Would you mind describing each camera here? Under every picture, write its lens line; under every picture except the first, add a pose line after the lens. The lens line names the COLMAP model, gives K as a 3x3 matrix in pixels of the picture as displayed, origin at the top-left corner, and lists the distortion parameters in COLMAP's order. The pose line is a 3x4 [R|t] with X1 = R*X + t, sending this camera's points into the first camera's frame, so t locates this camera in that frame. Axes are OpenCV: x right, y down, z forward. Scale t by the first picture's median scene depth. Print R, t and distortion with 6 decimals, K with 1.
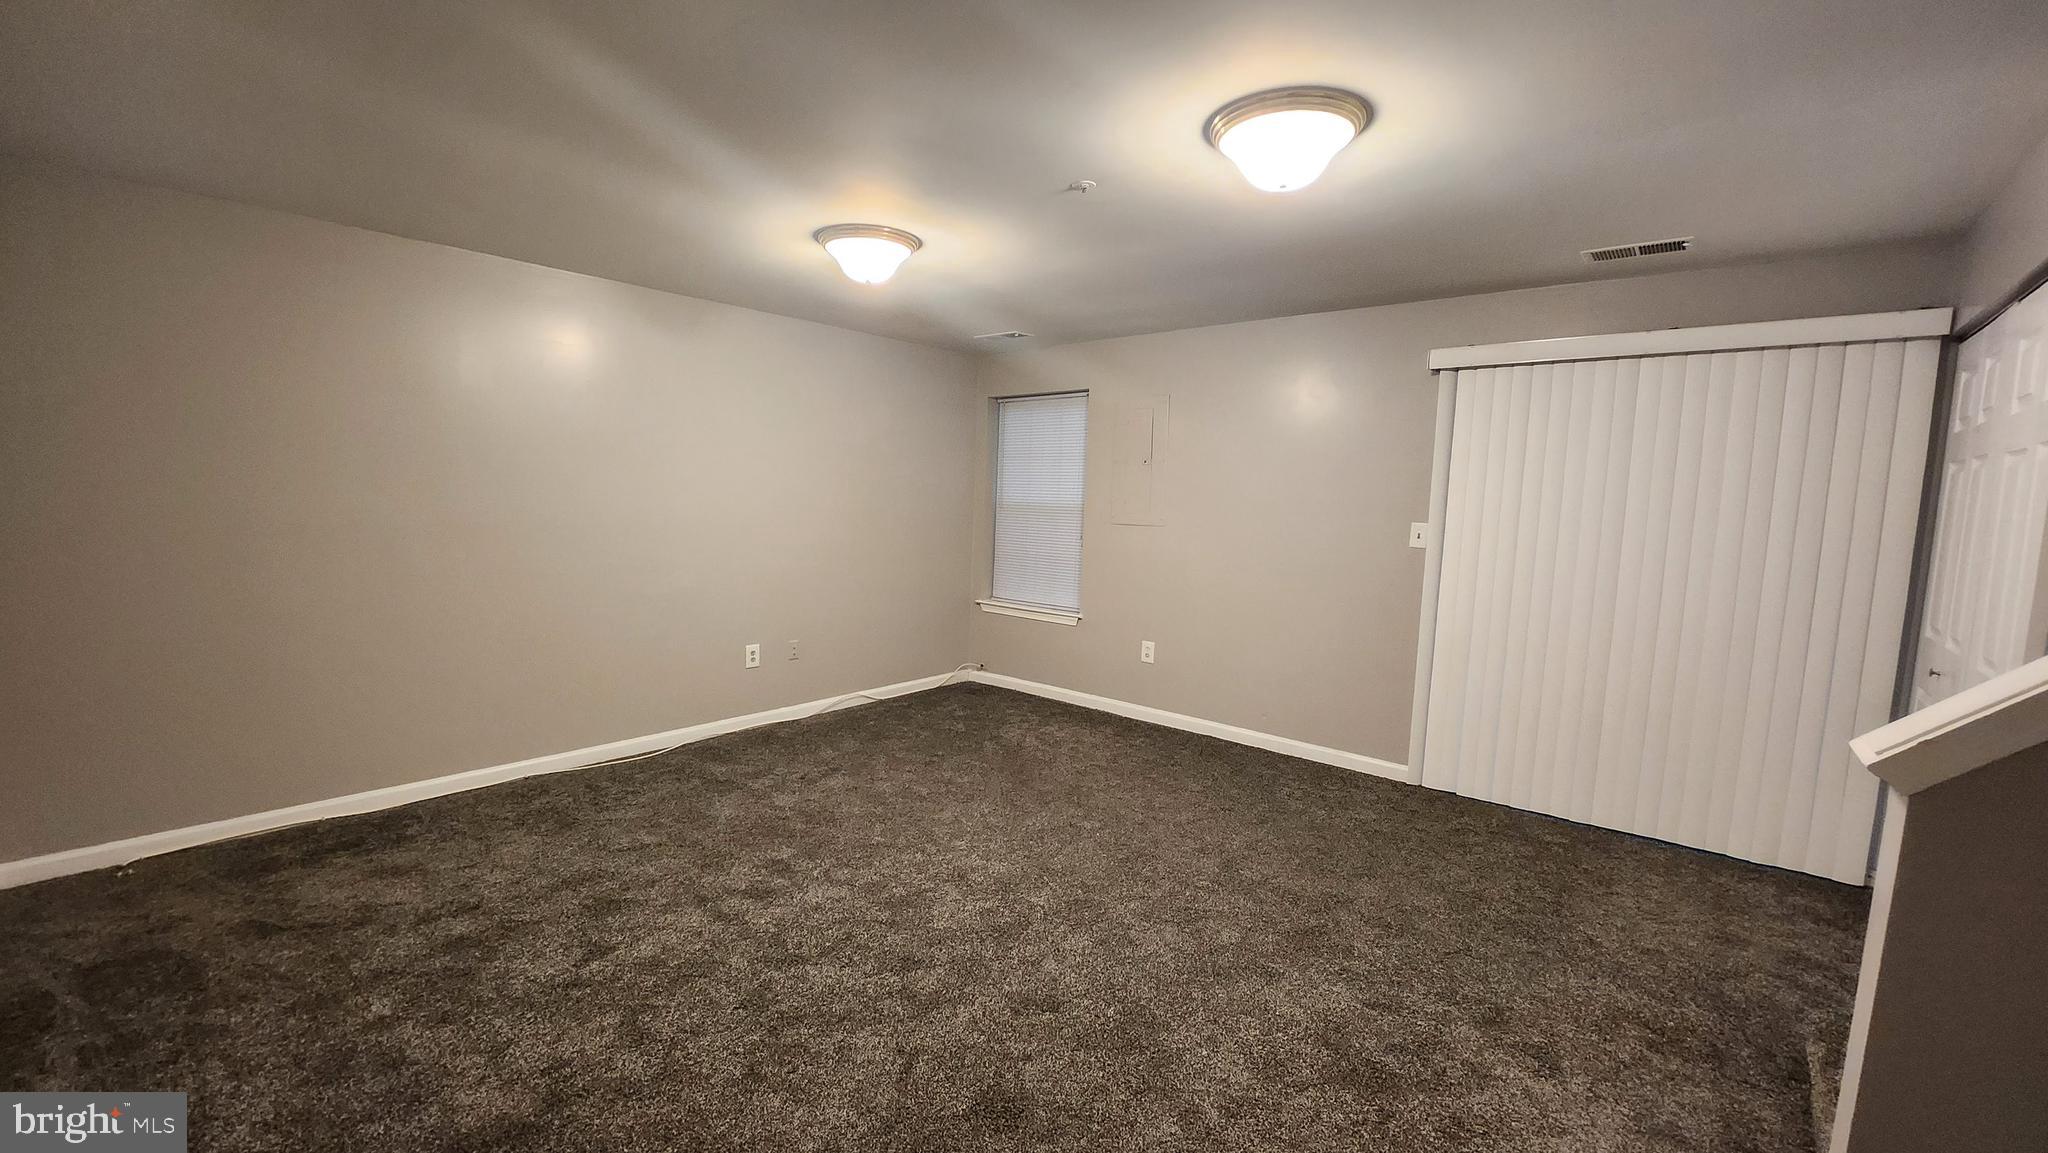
lens RADIAL K [[826.7, 0, 1028.5], [0, 826.7, 579.1], [0, 0, 1]] dist [-0.014951, -0.001925]
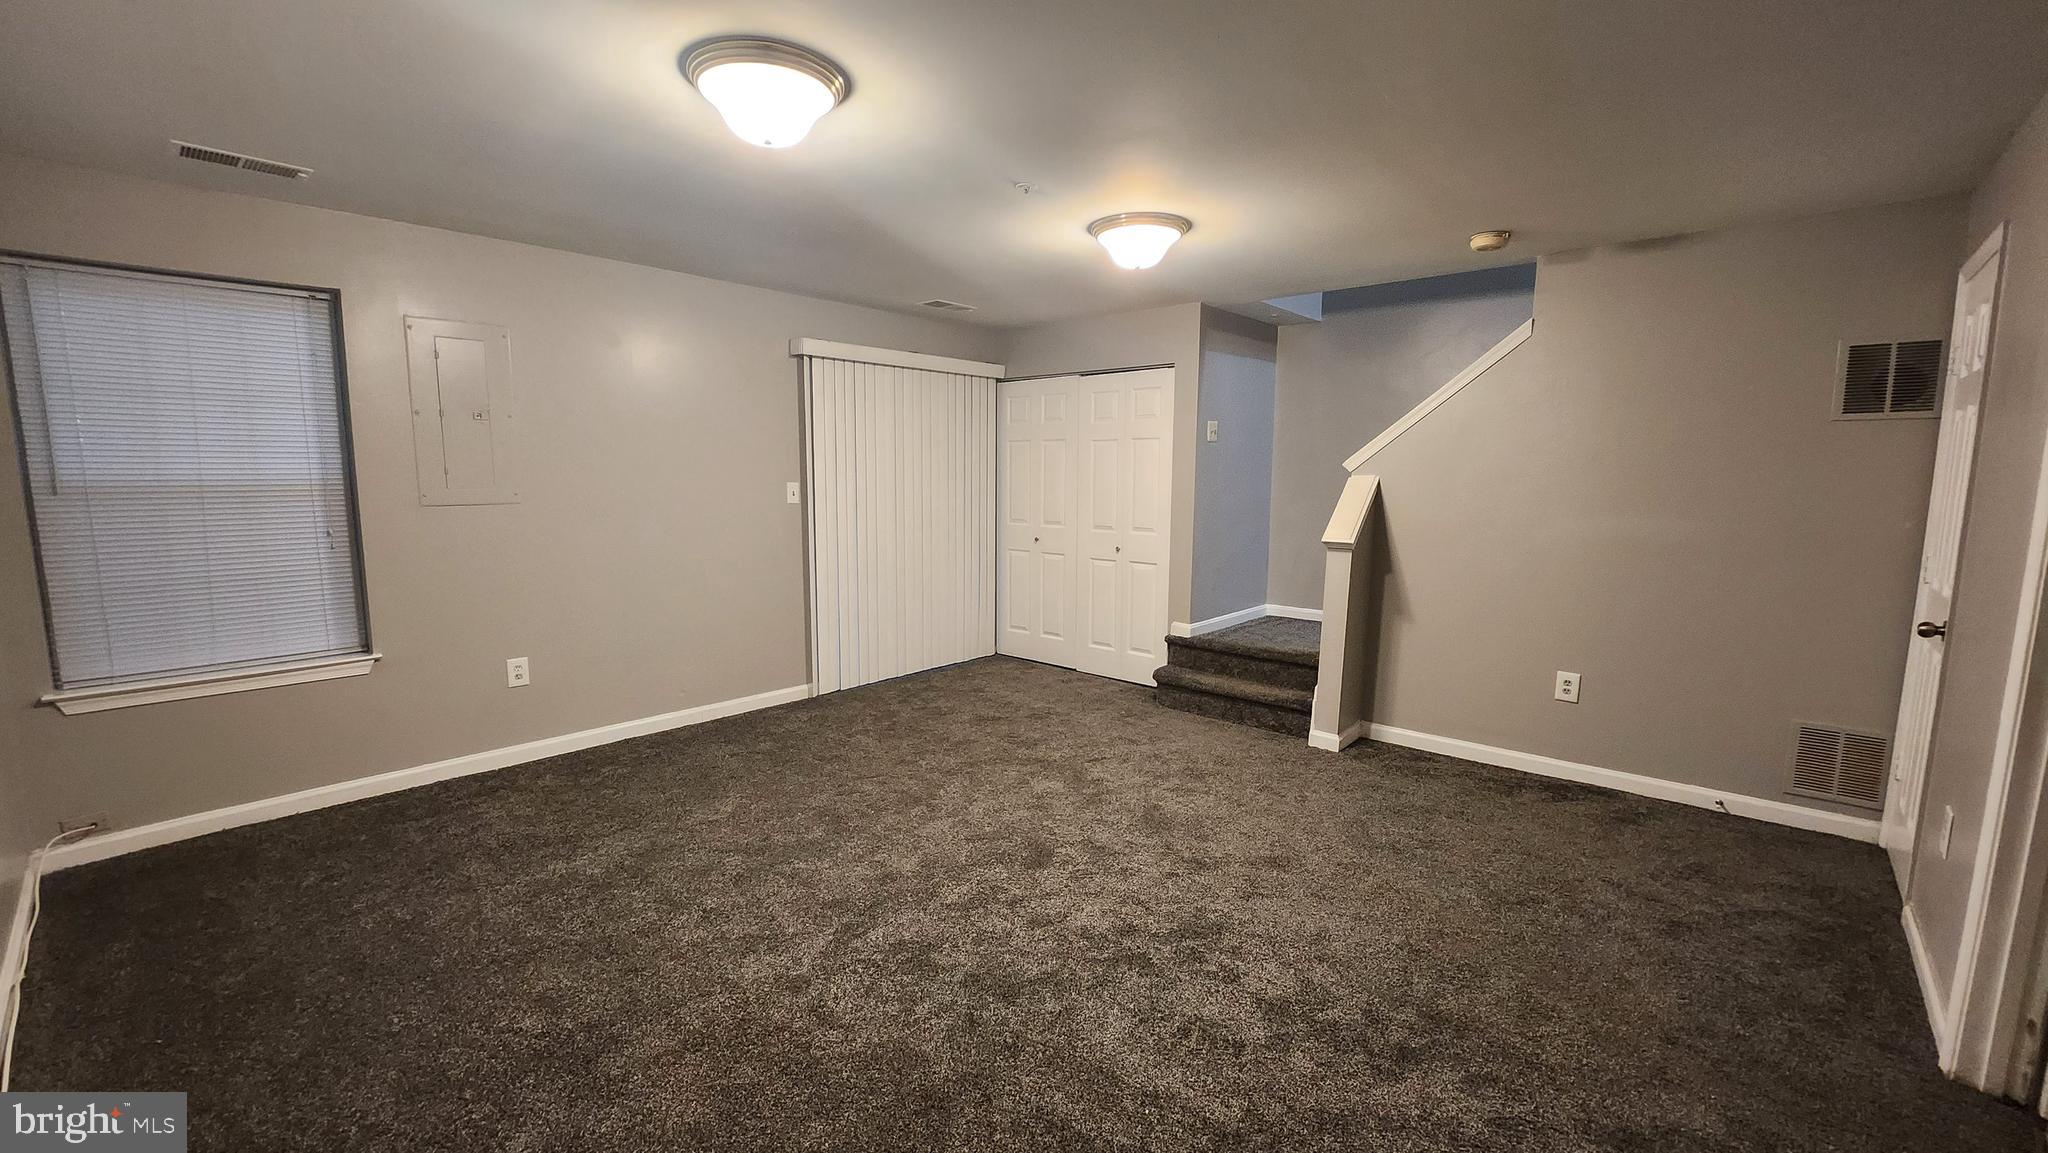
lens RADIAL K [[826.7, 0, 1029.3], [0, 826.7, 579.8], [0, 0, 1]] dist [-0.014951, -0.001925]
pose [[0.018073, -0.163719, 0.986341, -0.569097], [0.088412, 0.982900, 0.161528, -0.073710], [-0.995920, 0.084285, 0.032238, 0.504122]]
